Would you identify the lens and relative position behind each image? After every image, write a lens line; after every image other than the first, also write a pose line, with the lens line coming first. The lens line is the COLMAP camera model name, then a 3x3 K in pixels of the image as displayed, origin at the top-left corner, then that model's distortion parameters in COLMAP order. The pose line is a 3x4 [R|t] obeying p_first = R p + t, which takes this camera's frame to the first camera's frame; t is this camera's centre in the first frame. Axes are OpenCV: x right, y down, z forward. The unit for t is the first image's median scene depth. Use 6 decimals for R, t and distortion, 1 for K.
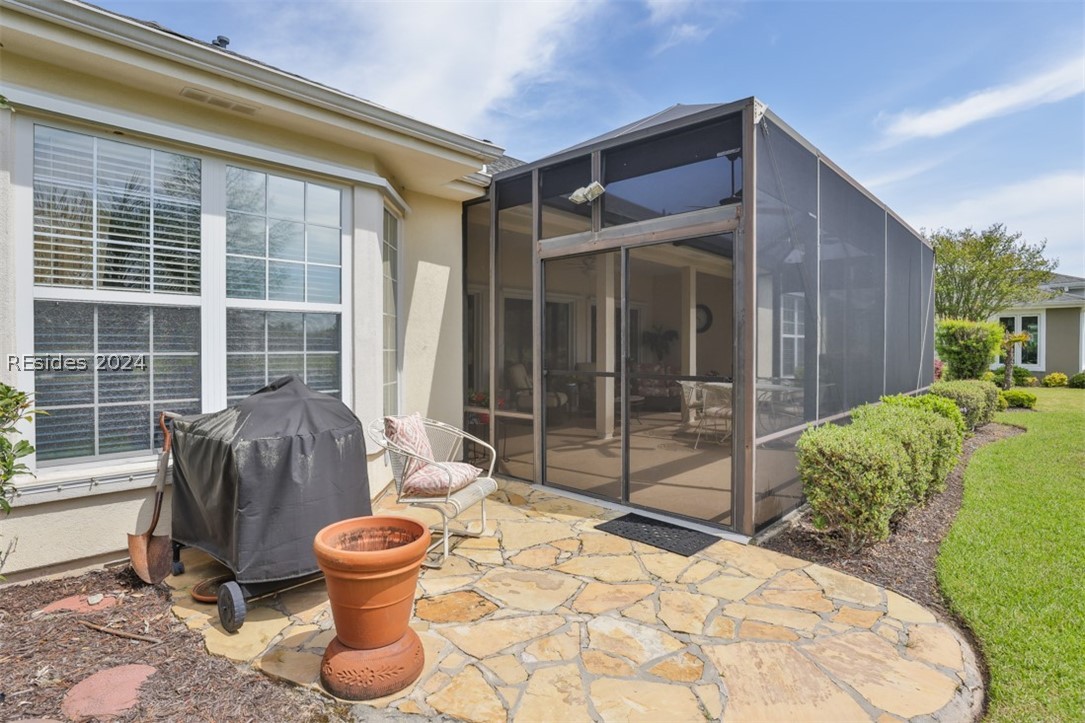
lens RADIAL K [[534.4, 0, 548.6], [0, 534.4, 358.4], [0, 0, 1]] dist [-0.035578, 0.003710]
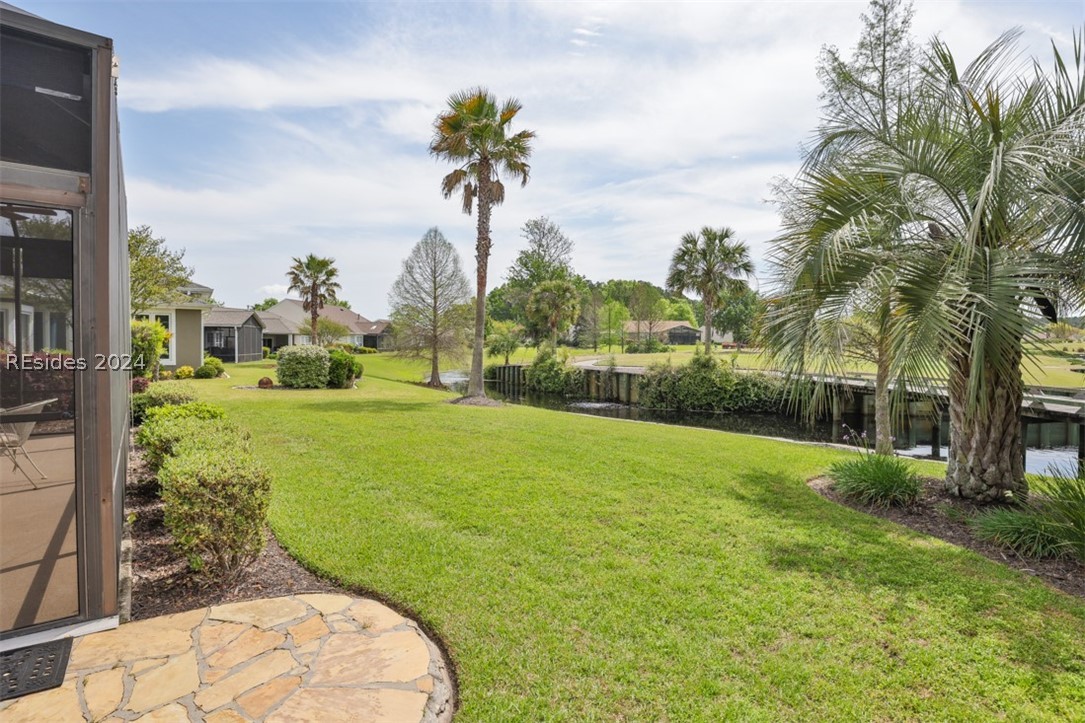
lens RADIAL K [[534.4, 0, 545.2], [0, 534.4, 355.1], [0, 0, 1]] dist [-0.035578, 0.003710]
pose [[0.150983, -0.019255, 0.988349, -0.259993], [0.011763, 0.999774, 0.017681, -0.046676], [-0.988466, 0.008956, 0.151176, 0.266726]]
